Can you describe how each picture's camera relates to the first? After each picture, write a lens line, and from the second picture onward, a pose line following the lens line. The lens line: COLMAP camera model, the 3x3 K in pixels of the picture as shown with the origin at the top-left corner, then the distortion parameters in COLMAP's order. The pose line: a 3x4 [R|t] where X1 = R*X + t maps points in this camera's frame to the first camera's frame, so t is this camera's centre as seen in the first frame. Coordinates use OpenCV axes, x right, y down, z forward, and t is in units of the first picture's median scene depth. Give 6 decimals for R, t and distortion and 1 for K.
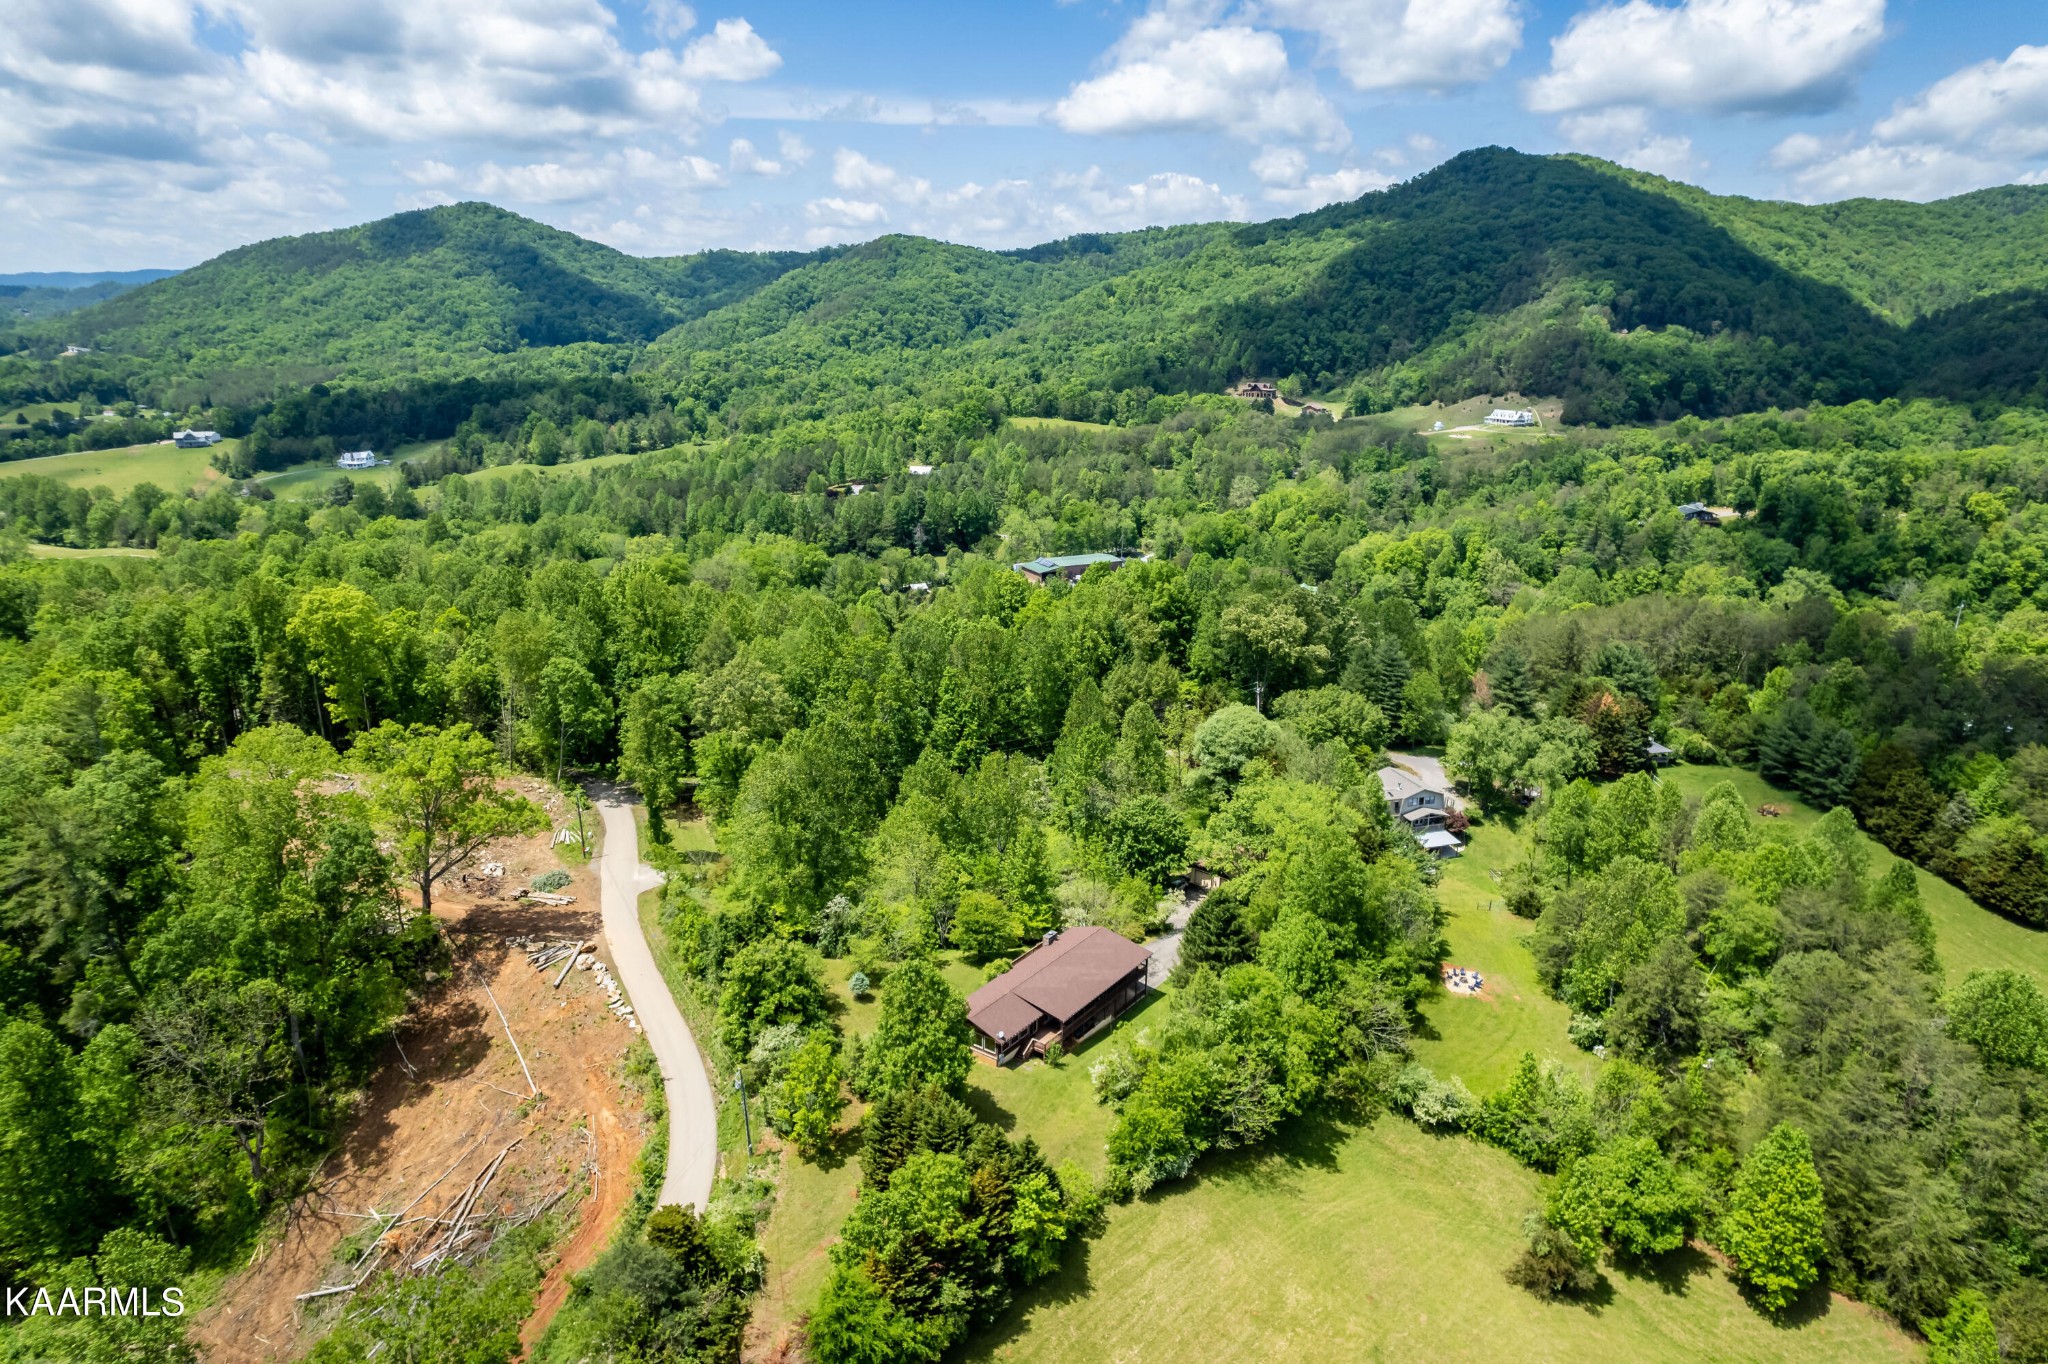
lens RADIAL K [[1317.4, 0, 1029.0], [0, 1317.4, 679.2], [0, 0, 1]] dist [-0.076411, 0.069395]
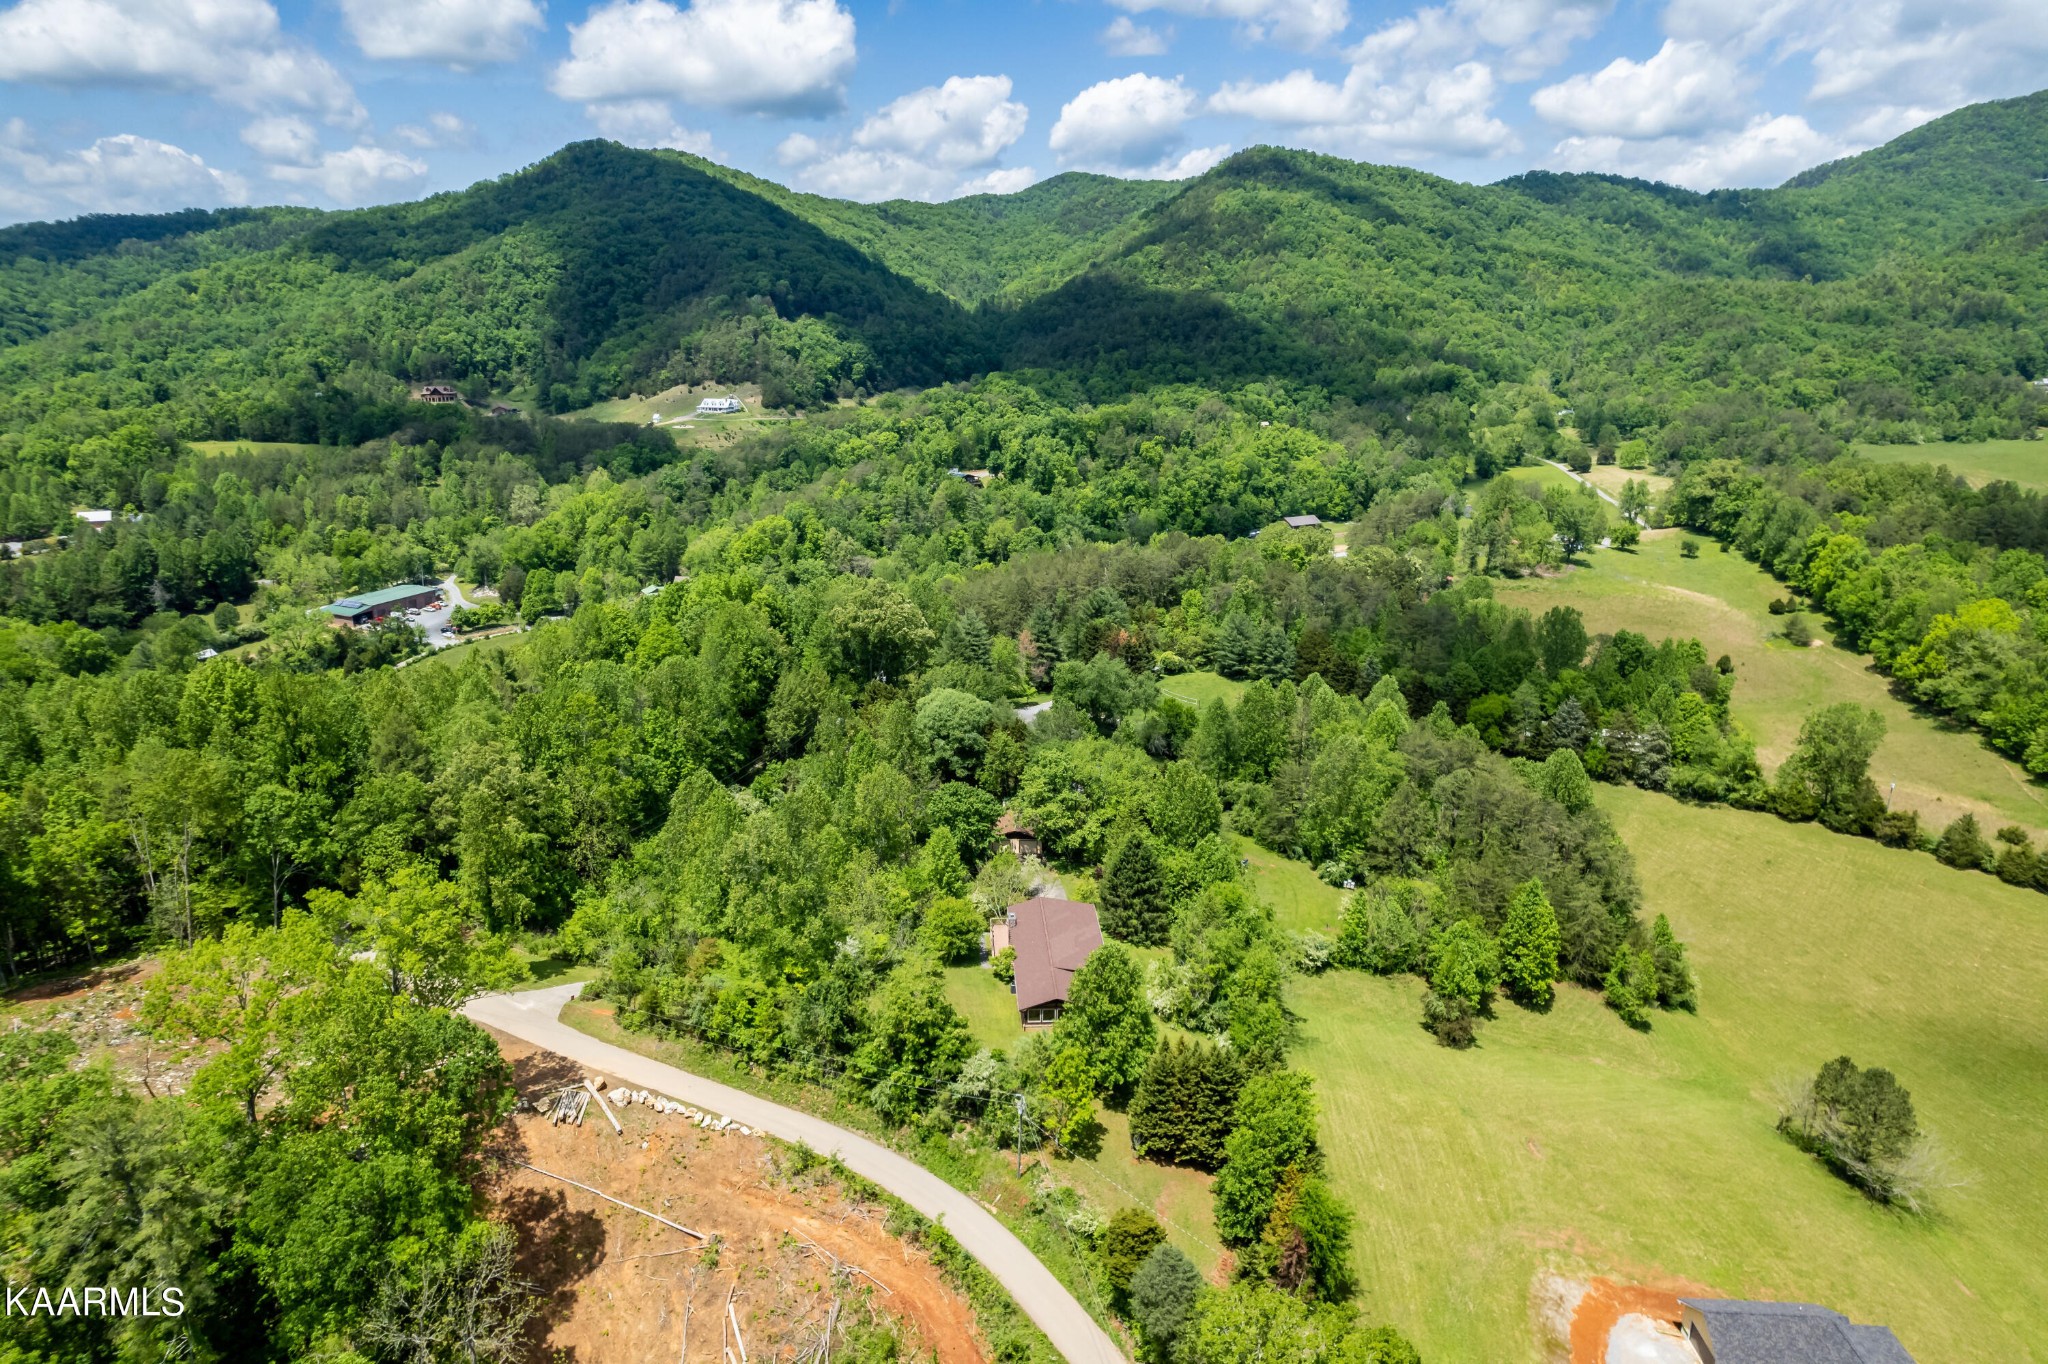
lens RADIAL K [[1298.2, 0, 1025.6], [0, 1298.2, 724.1], [0, 0, 1]] dist [-0.068470, 0.062981]
pose [[0.778224, -0.199951, 0.595304, -0.152526], [0.173018, 0.979536, 0.102826, -0.018027], [-0.603682, 0.022977, 0.796894, 0.037341]]
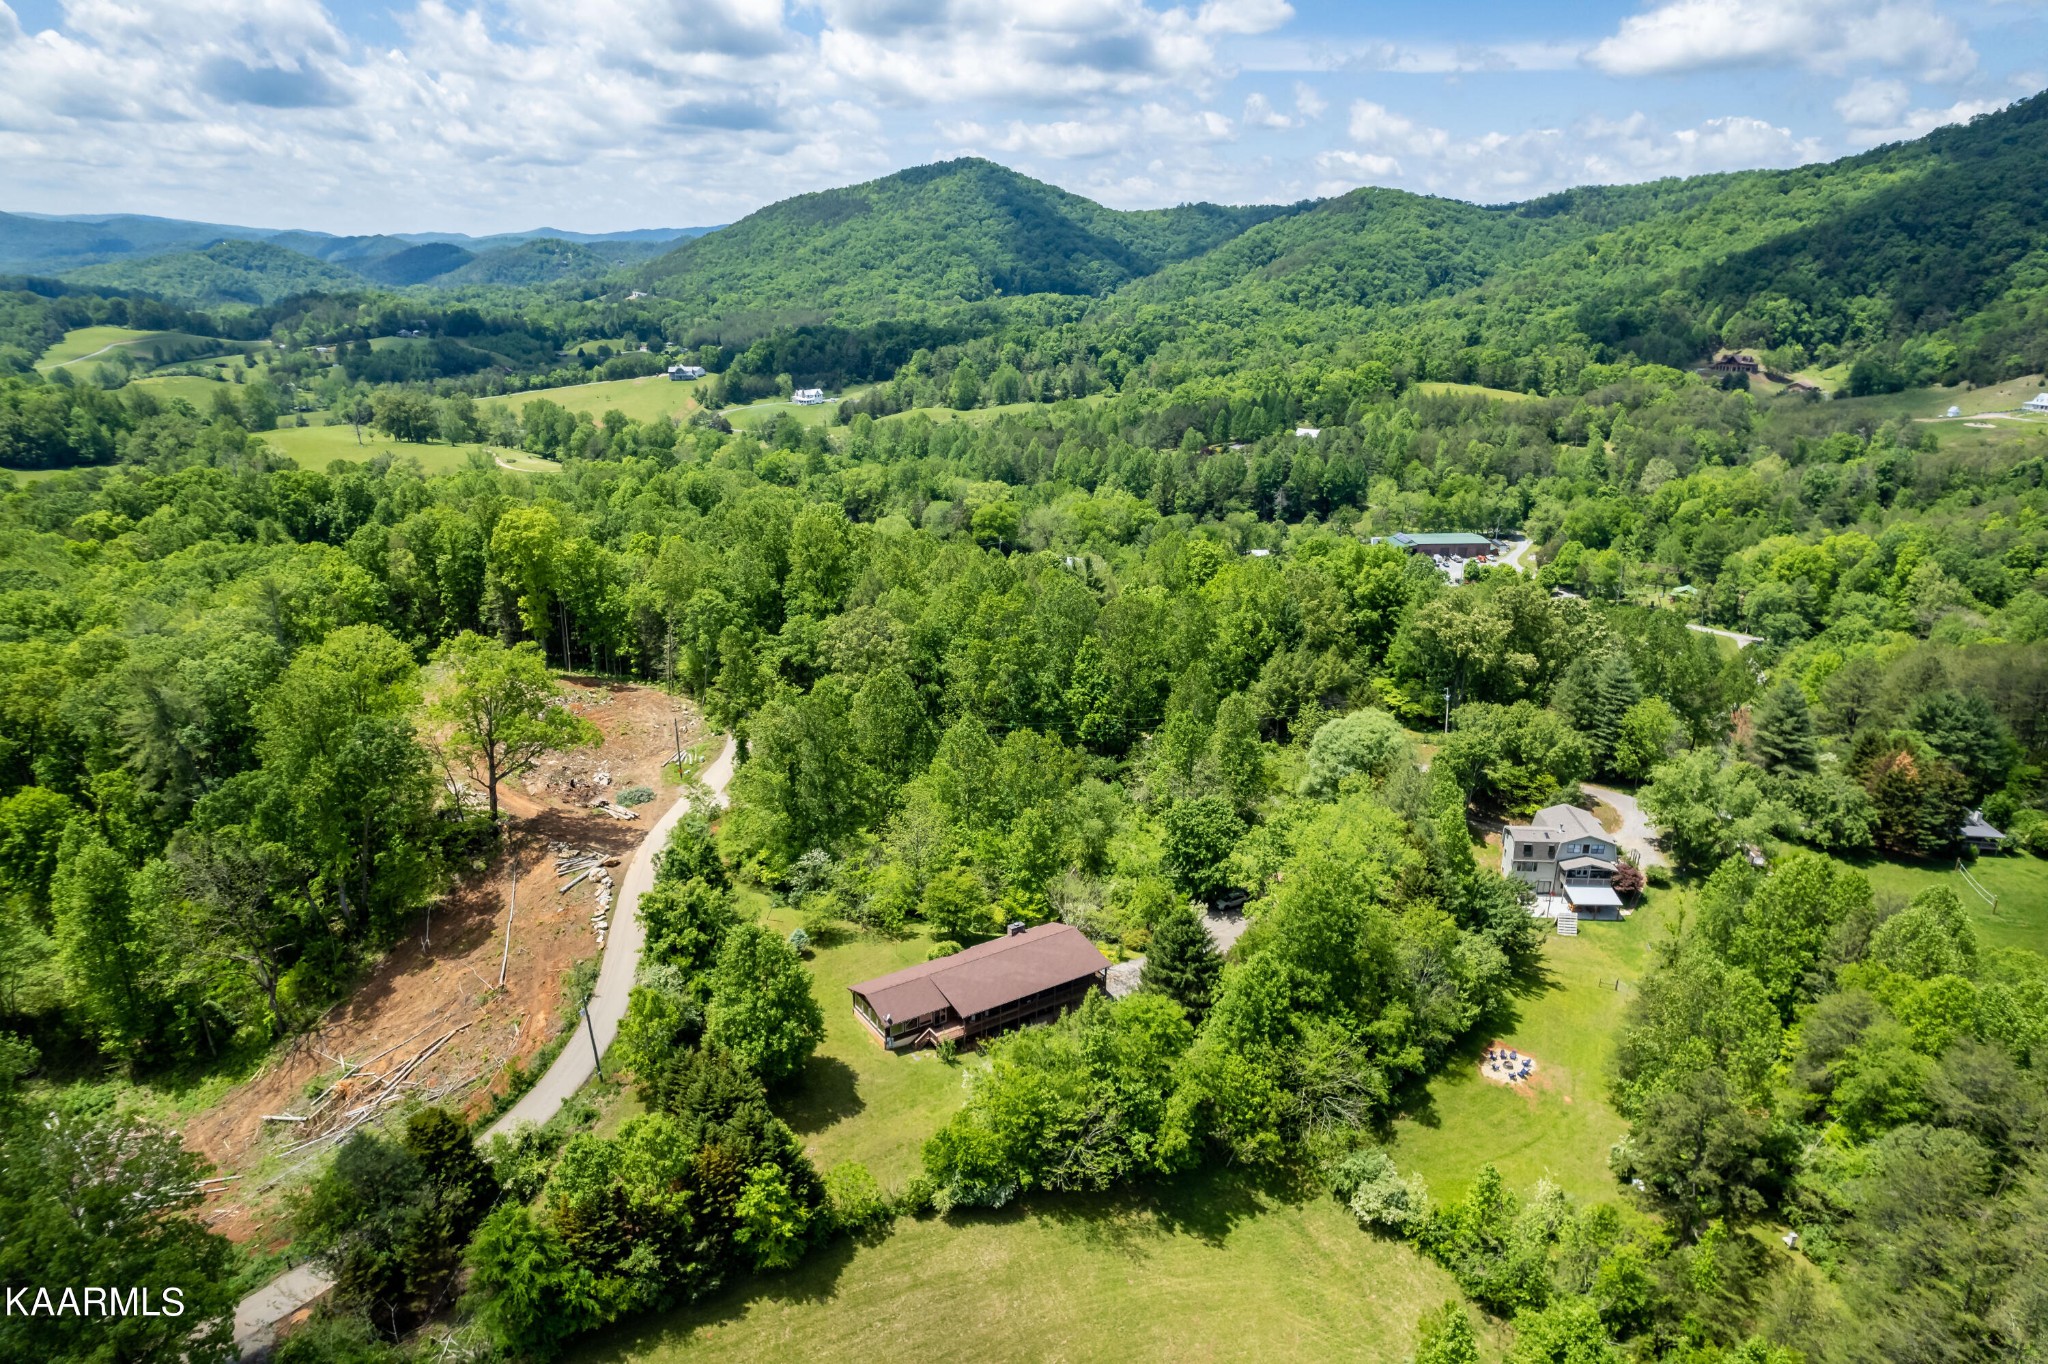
lens RADIAL K [[1317.4, 0, 1029.0], [0, 1317.4, 679.2], [0, 0, 1]] dist [-0.076411, 0.069395]
pose [[0.933467, 0.111373, -0.340934, 0.087208], [-0.100525, 0.993708, 0.049381, -0.007873], [0.344289, -0.011823, 0.938789, 0.031050]]
